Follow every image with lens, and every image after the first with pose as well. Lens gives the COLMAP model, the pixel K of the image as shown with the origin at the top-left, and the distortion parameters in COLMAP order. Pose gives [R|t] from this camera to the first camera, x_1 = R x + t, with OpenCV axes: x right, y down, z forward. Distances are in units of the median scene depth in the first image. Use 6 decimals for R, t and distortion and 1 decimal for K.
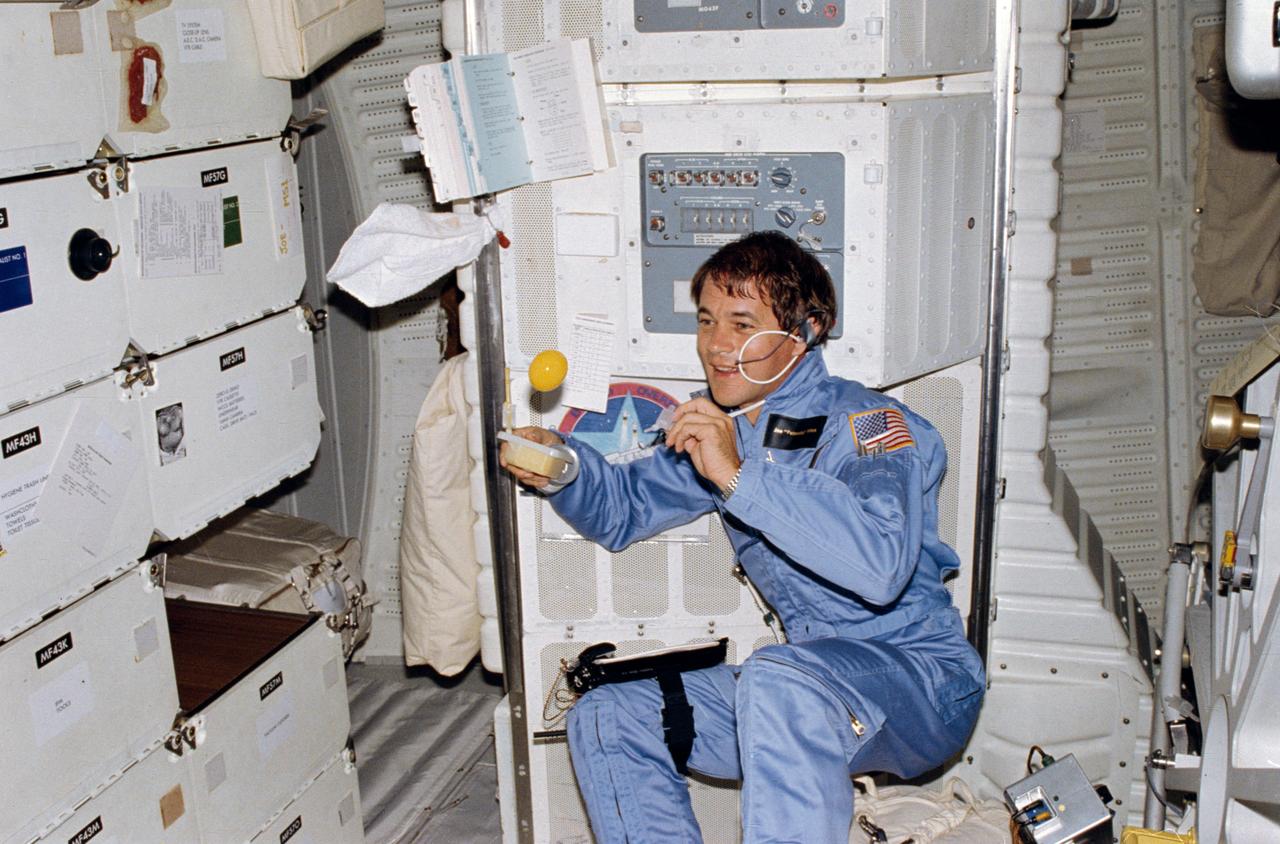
lens RADIAL K [[1445.1, 0, 640.0], [0, 1445.1, 422.0], [0, 0, 1]] dist [-0.095322, -0.034113]
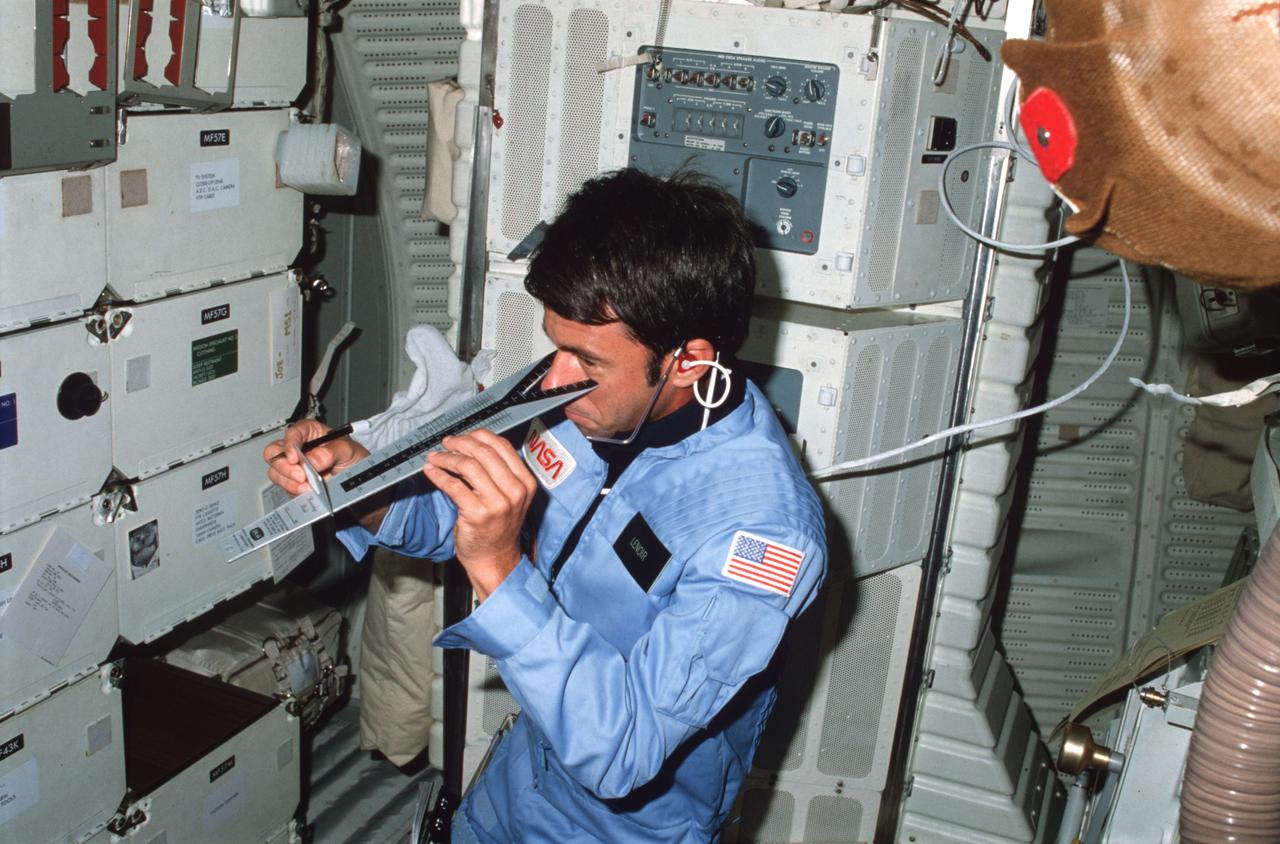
lens RADIAL K [[1395.3, 0, 640.0], [0, 1395.3, 422.0], [0, 0, 1]] dist [-0.108219, 0.064453]
pose [[0.990285, 0.132181, -0.043170, 0.063924], [-0.131588, 0.991170, 0.016318, -0.132928], [0.044945, -0.010479, 0.998934, -0.016377]]
